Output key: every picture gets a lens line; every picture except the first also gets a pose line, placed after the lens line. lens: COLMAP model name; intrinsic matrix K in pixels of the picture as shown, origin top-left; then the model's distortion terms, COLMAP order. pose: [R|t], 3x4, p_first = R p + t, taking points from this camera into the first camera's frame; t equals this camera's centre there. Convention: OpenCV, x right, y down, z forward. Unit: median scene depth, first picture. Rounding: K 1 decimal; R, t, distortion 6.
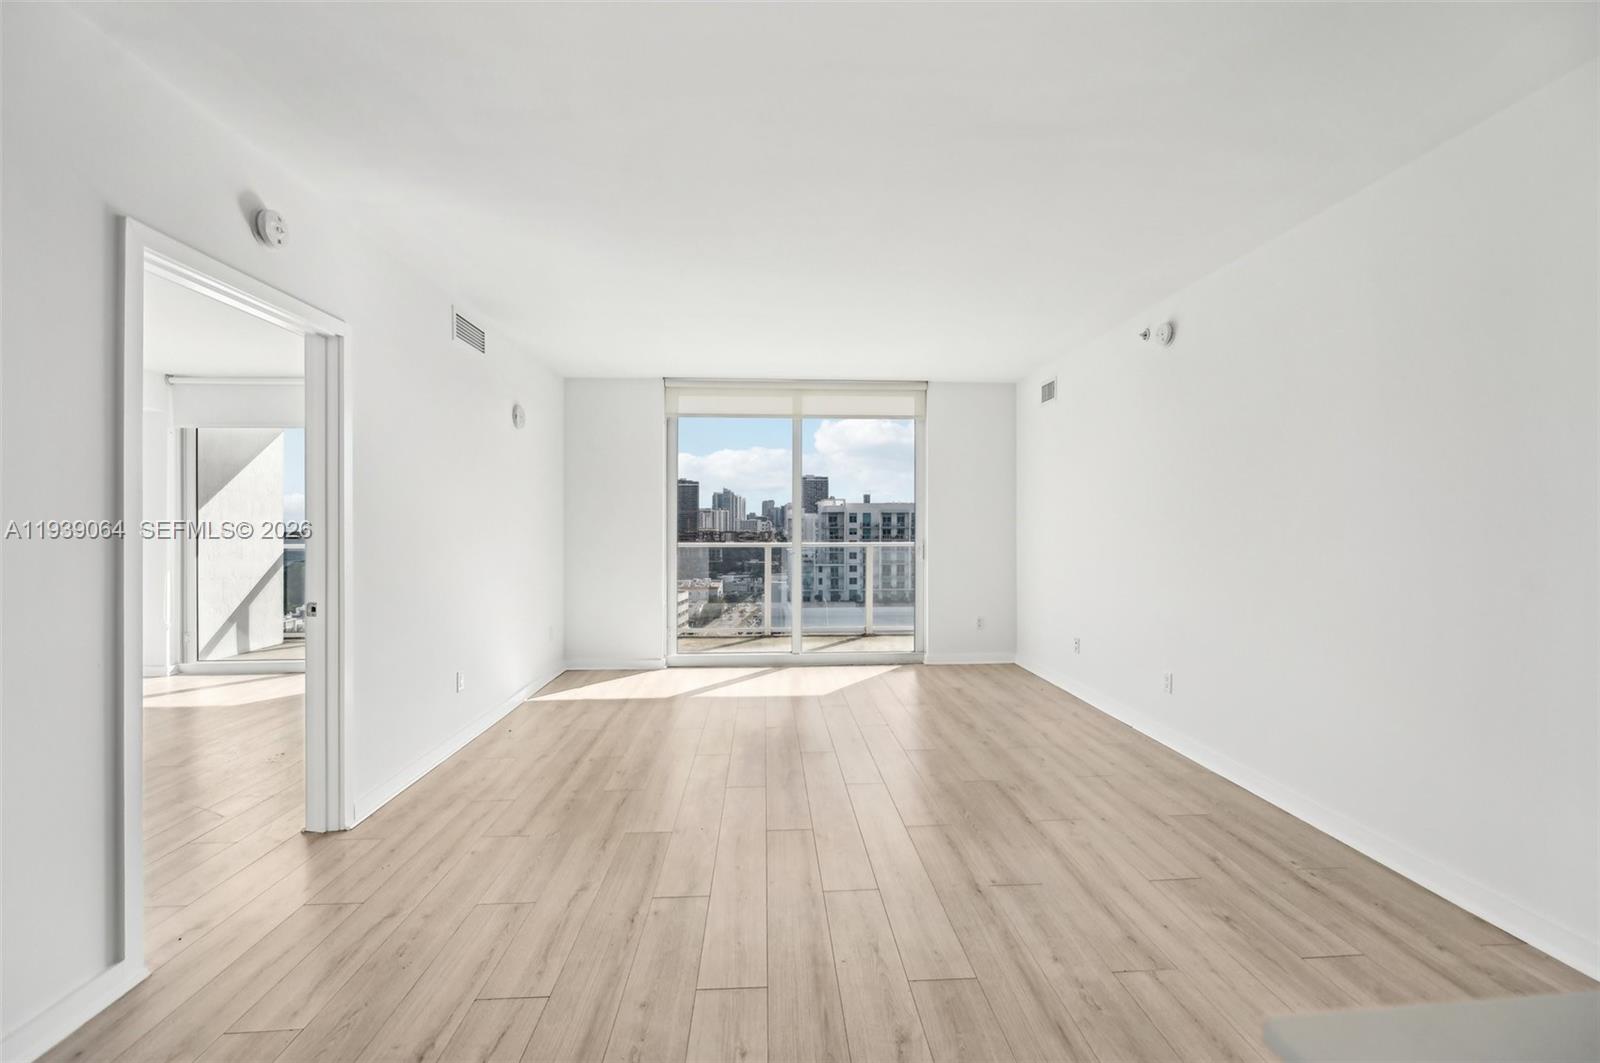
lens RADIAL K [[655.7, 0, 809.1], [0, 655.7, 530.3], [0, 0, 1]] dist [0.000985, 0.000270]
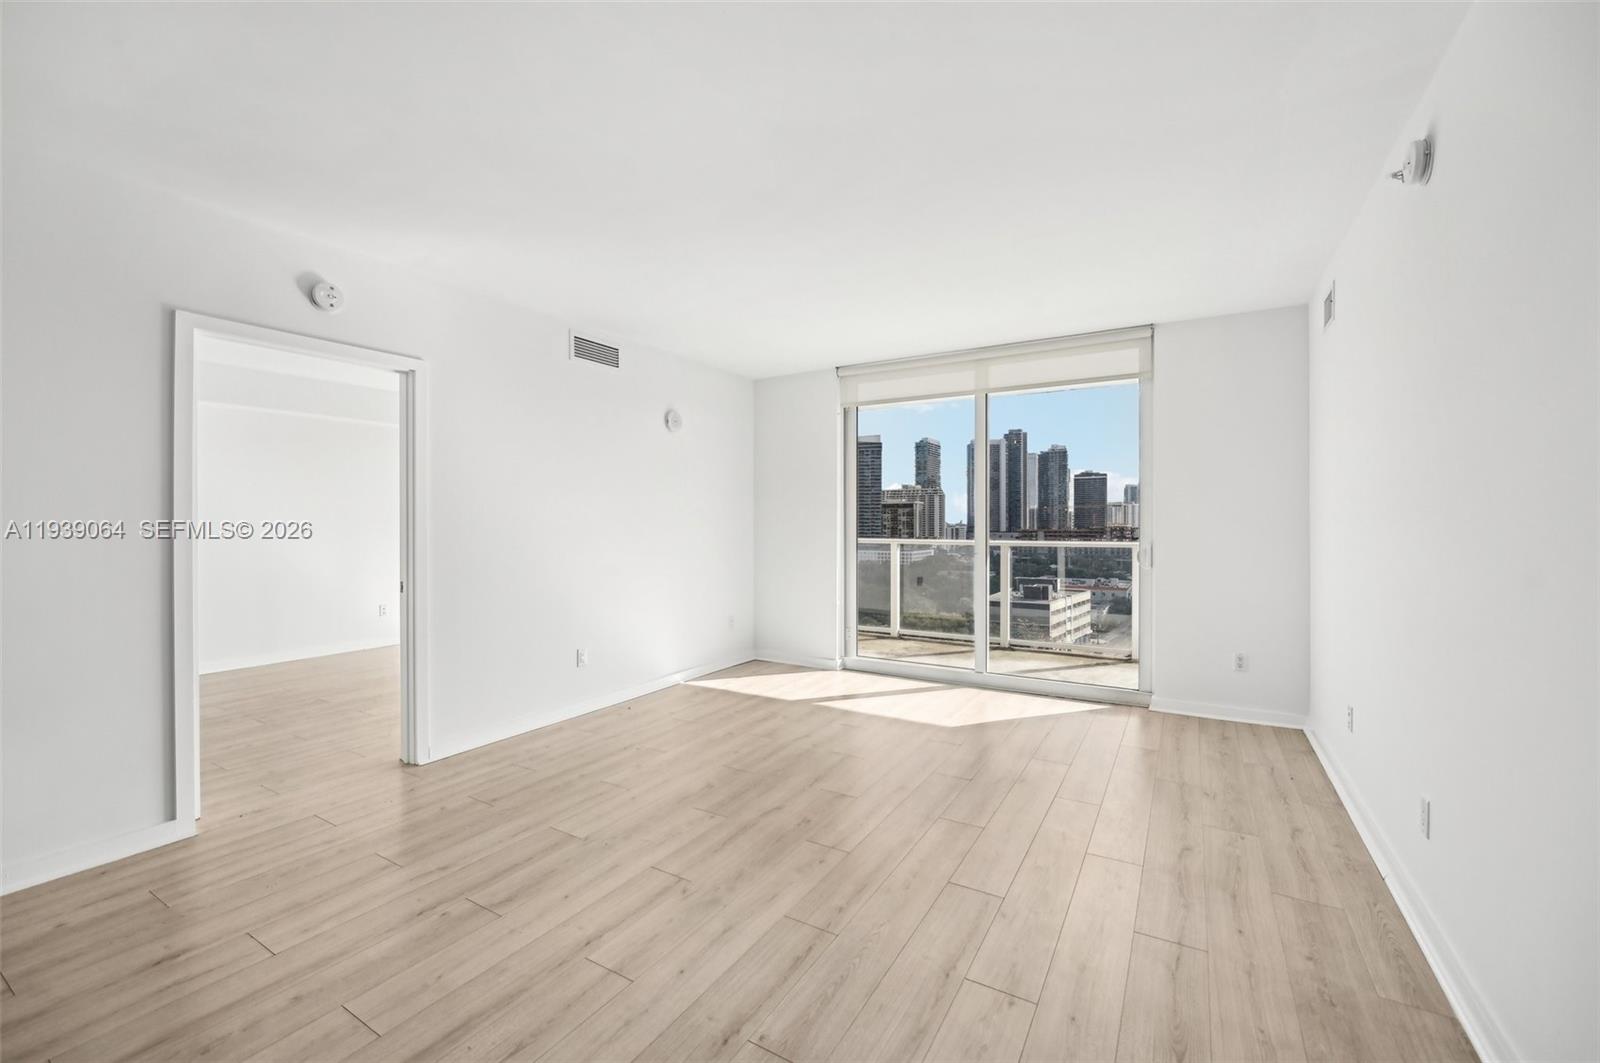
lens RADIAL K [[653.6, 0, 802.4], [0, 653.6, 525.2], [0, 0, 1]] dist [-0.003687, -0.000238]
pose [[0.822904, 0.002459, -0.568175, 0.296620], [-0.002877, 0.999996, 0.000161, -0.001163], [0.568173, 0.001503, 0.822908, 0.194039]]
